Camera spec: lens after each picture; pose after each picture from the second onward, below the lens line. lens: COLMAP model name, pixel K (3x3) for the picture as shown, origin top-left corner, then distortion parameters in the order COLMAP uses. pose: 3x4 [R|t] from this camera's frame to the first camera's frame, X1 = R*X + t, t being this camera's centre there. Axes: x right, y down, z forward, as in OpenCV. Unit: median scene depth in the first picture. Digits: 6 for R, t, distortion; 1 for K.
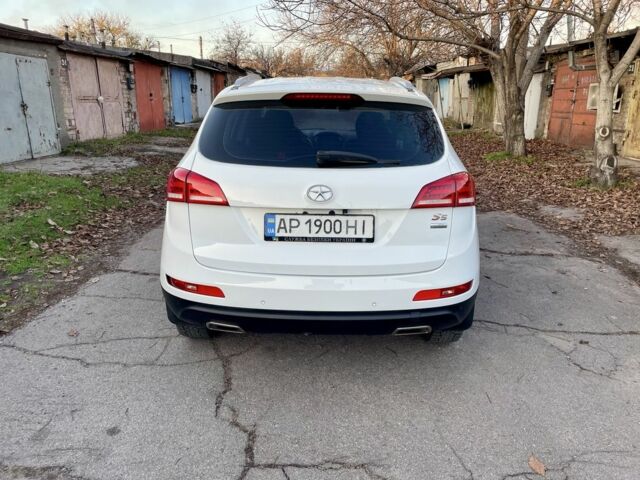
lens RADIAL K [[480.9, 0, 320.0], [0, 480.9, 240.0], [0, 0, 1]] dist [0.087037, -0.107953]
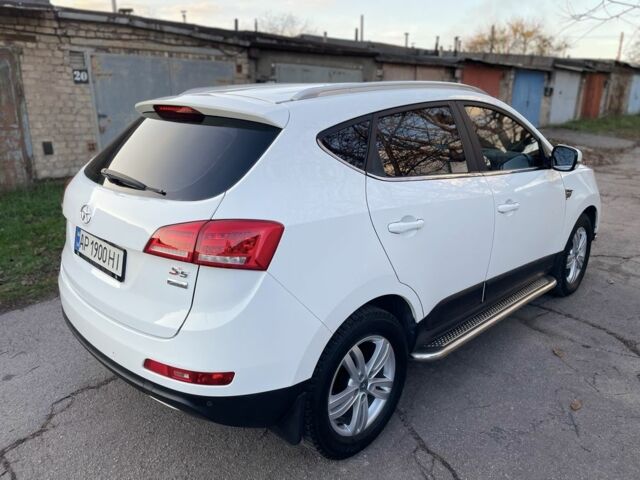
lens RADIAL K [[480.9, 0, 320.0], [0, 480.9, 240.0], [0, 0, 1]] dist [0.087037, -0.107953]
pose [[0.712127, 0.192620, -0.675109, 0.873268], [-0.197310, 0.977778, 0.070847, -0.186533], [0.673754, 0.082754, 0.734308, 0.573511]]
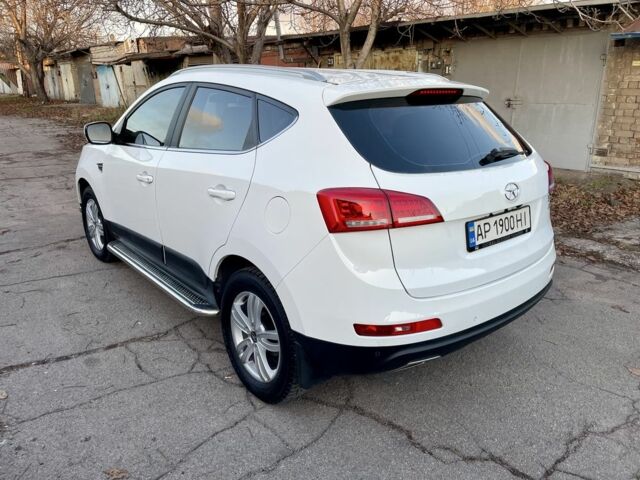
lens RADIAL K [[480.9, 0, 320.0], [0, 480.9, 240.0], [0, 0, 1]] dist [0.087037, -0.107953]
pose [[0.761091, -0.203004, 0.616059, -0.845521], [0.188125, 0.978025, 0.089866, -0.149203], [-0.620765, 0.047501, 0.782557, 0.437028]]
